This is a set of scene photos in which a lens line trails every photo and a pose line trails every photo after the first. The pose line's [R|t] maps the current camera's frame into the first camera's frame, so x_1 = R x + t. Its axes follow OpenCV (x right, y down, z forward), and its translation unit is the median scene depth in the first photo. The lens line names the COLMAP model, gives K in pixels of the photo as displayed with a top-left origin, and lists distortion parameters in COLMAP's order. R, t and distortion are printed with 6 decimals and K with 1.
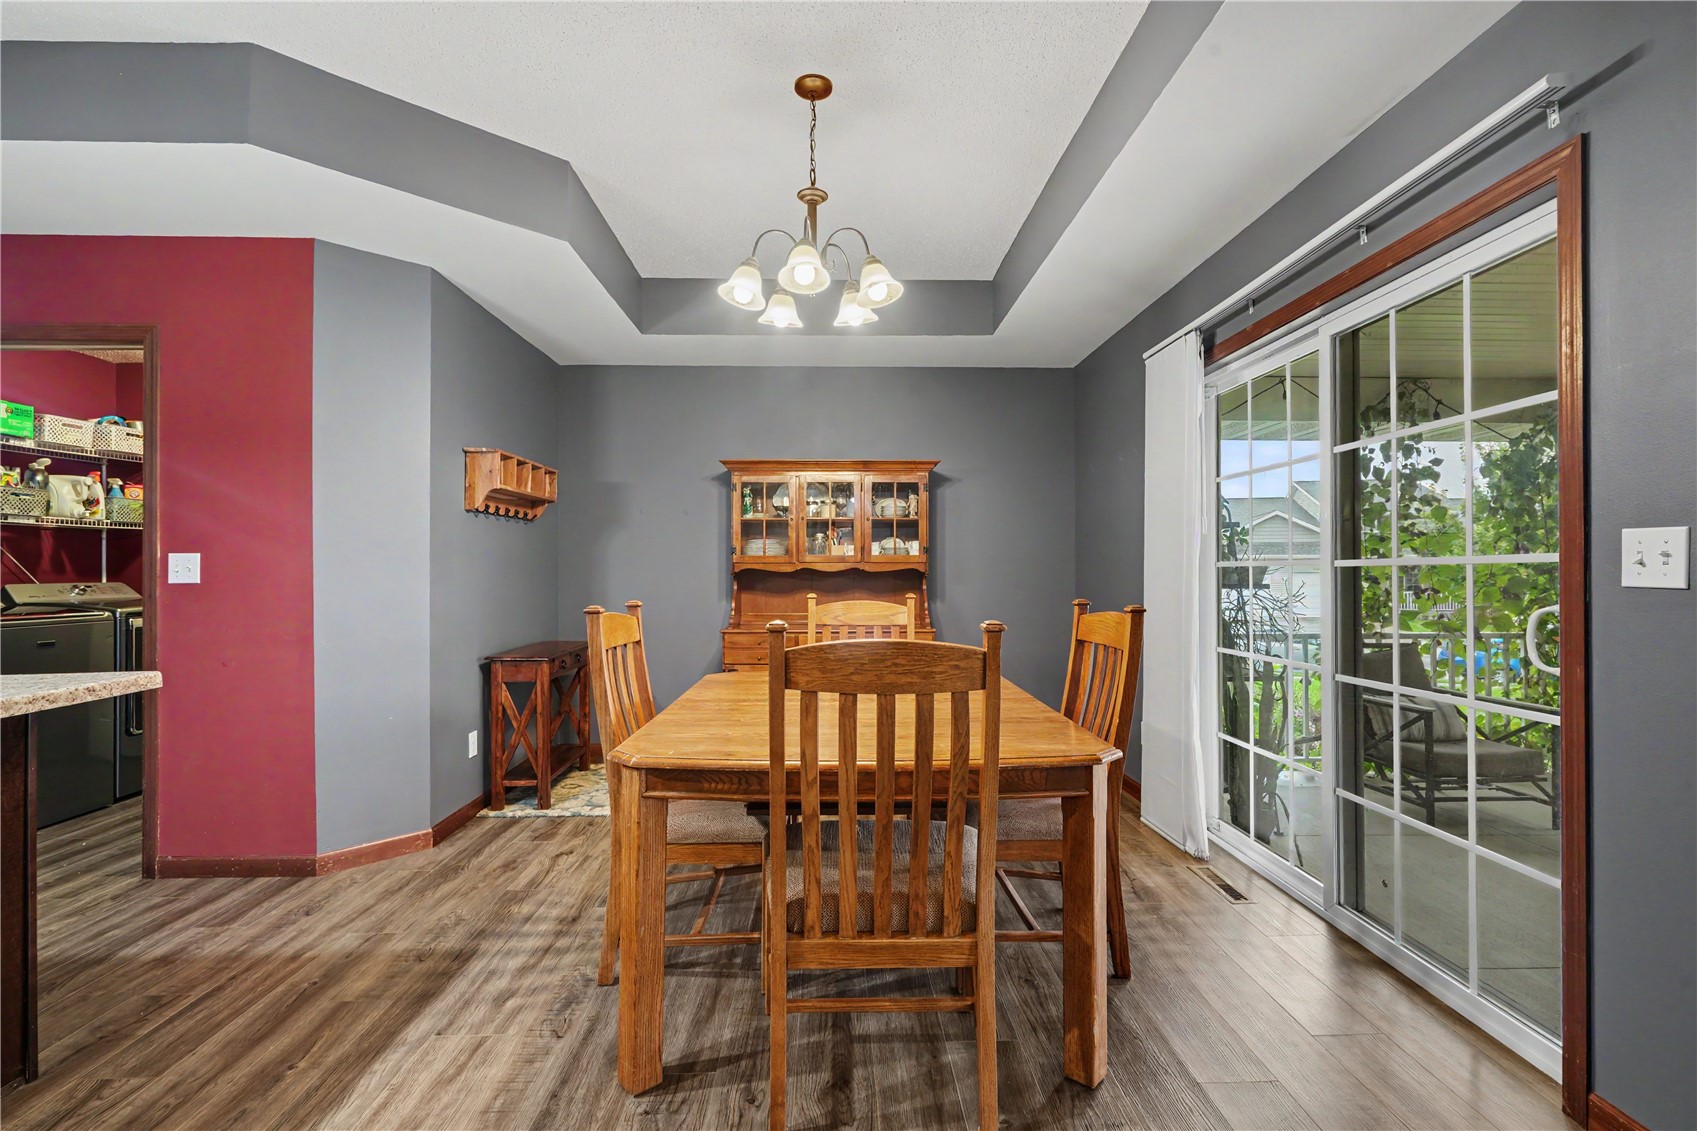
lens RADIAL K [[767.2, 0, 856.9], [0, 767.2, 560.5], [0, 0, 1]] dist [-0.004093, 0.001335]
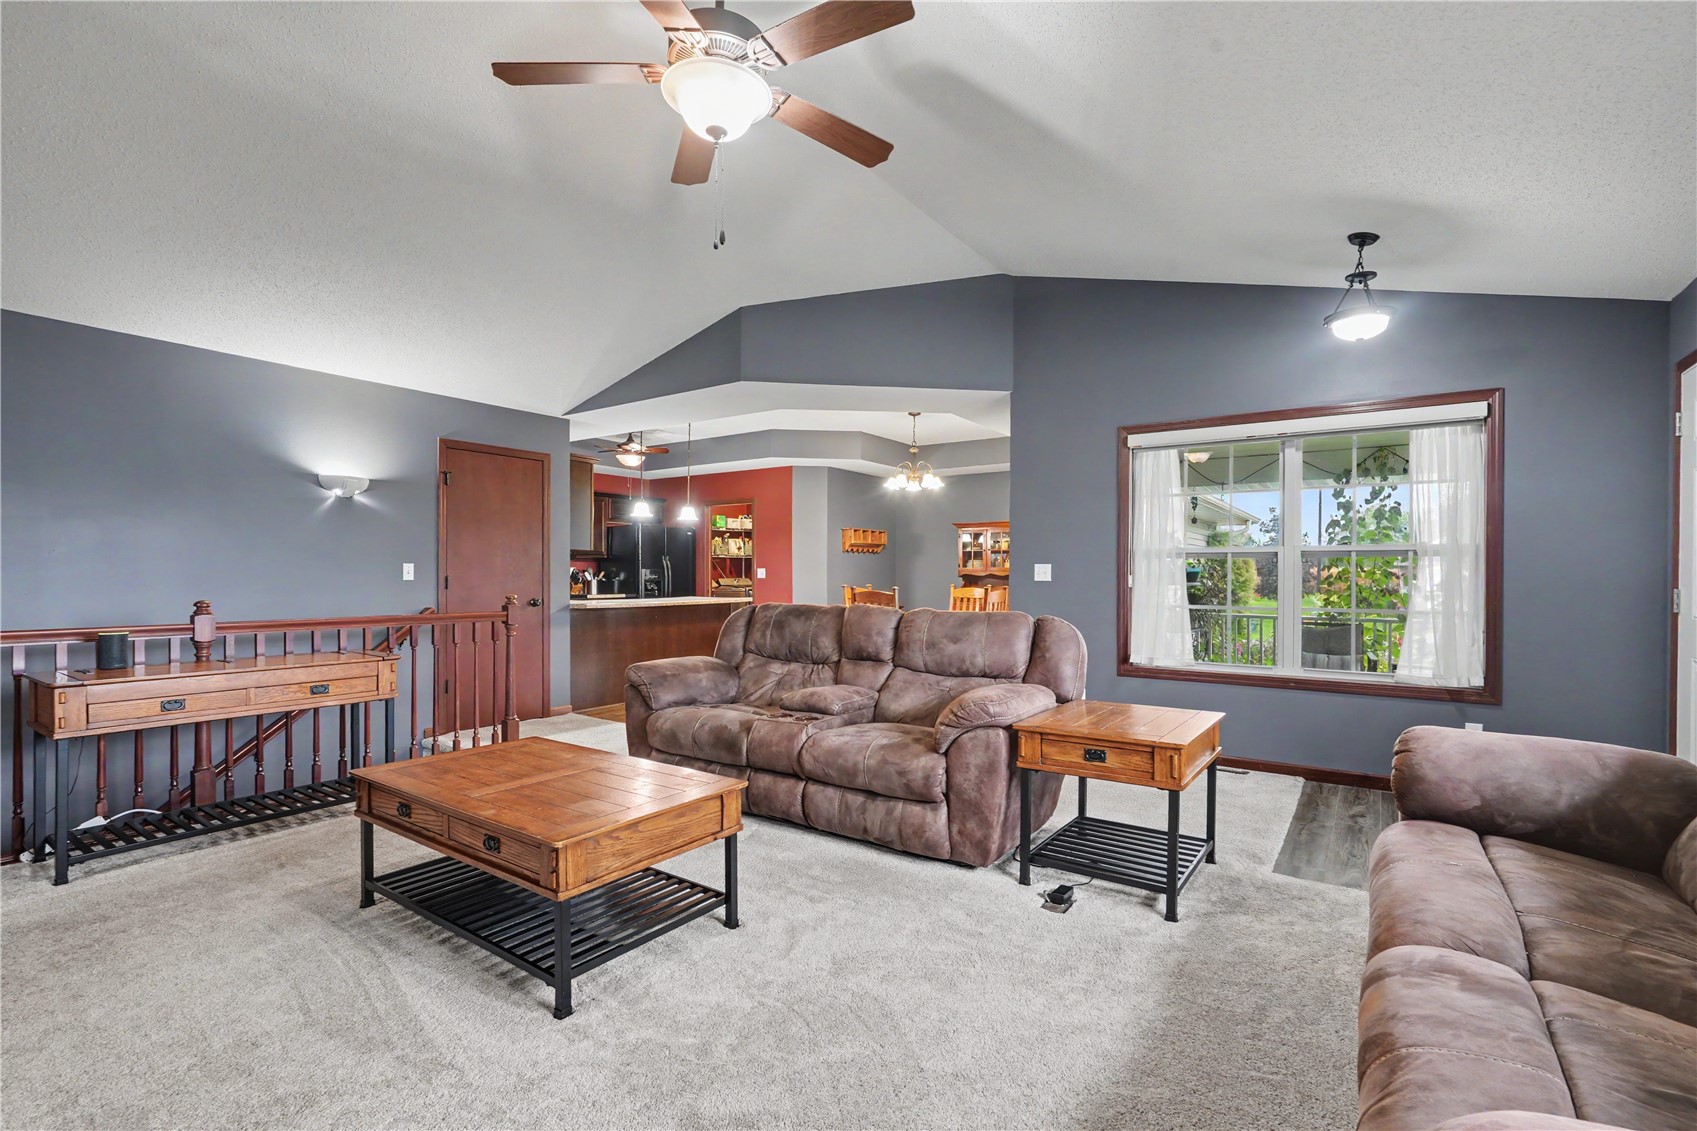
lens RADIAL K [[767.2, 0, 843.9], [0, 767.2, 574.5], [0, 0, 1]] dist [-0.004093, 0.001335]
pose [[0.796155, 0.006256, -0.605060, 1.188565], [0.000269, 0.999943, 0.010692, -0.017823], [0.605093, -0.008675, 0.796108, -1.193204]]
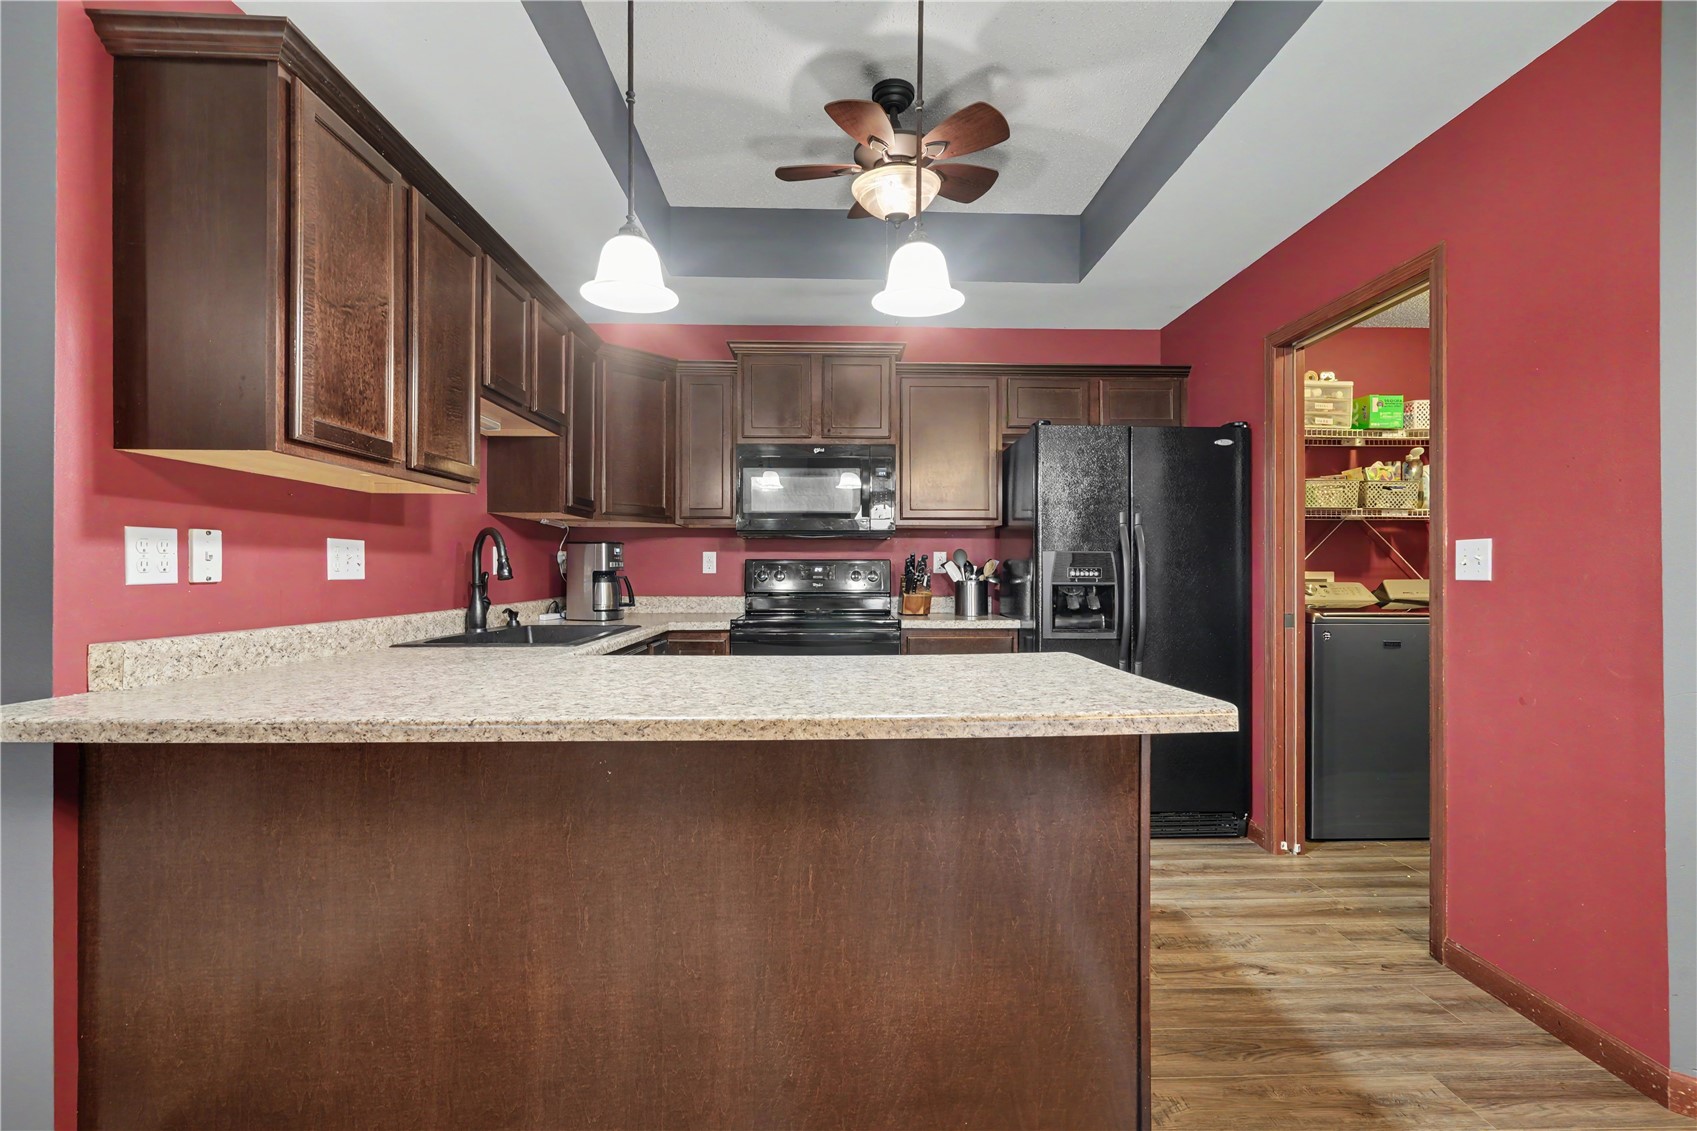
lens RADIAL K [[767.2, 0, 850.7], [0, 767.2, 567.8], [0, 0, 1]] dist [-0.004093, 0.001335]
pose [[-0.005606, 0.000828, -0.999984, -0.133081], [0.009720, 0.999952, 0.000774, 0.010148], [0.999937, -0.009715, -0.005613, 0.377859]]
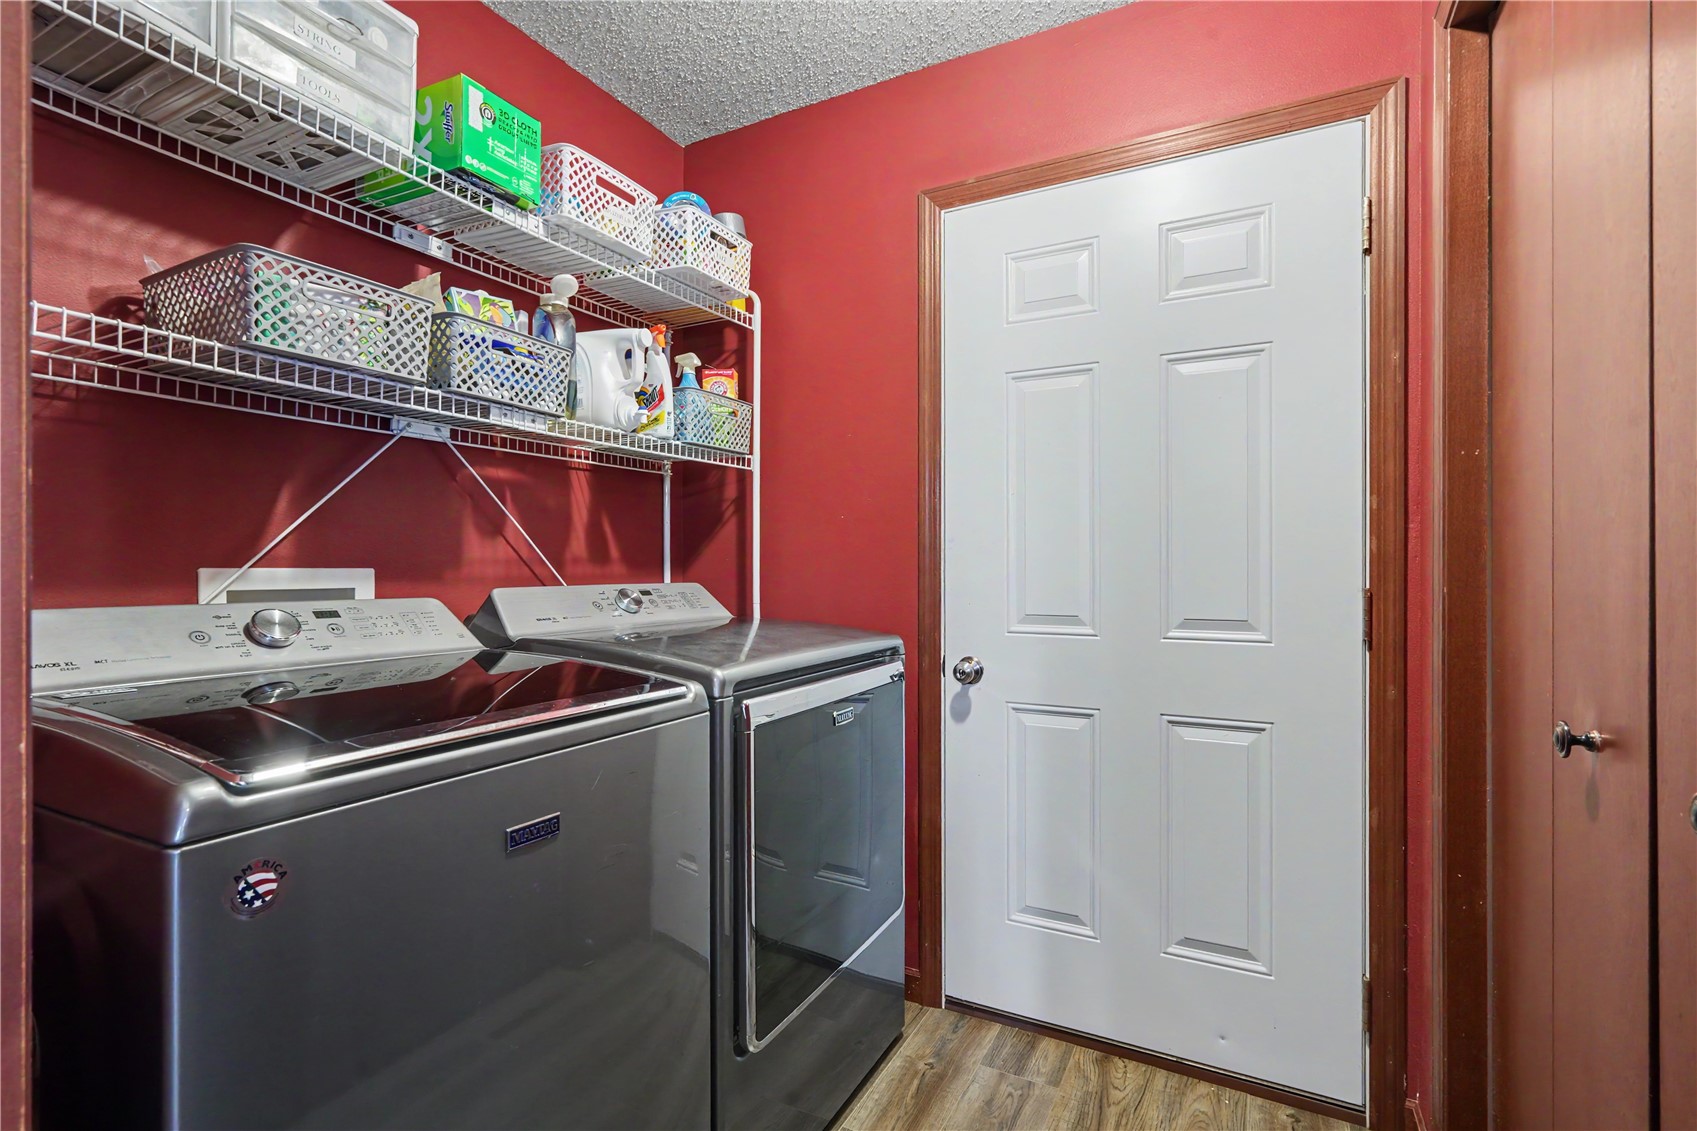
lens RADIAL K [[767.2, 0, 854.3], [0, 767.2, 567.6], [0, 0, 1]] dist [-0.004093, 0.001335]
pose [[0.873000, 0.003227, -0.487710, -0.924479], [0.001204, 0.999961, 0.008772, 0.021041], [0.487719, -0.008245, 0.872961, 0.909810]]
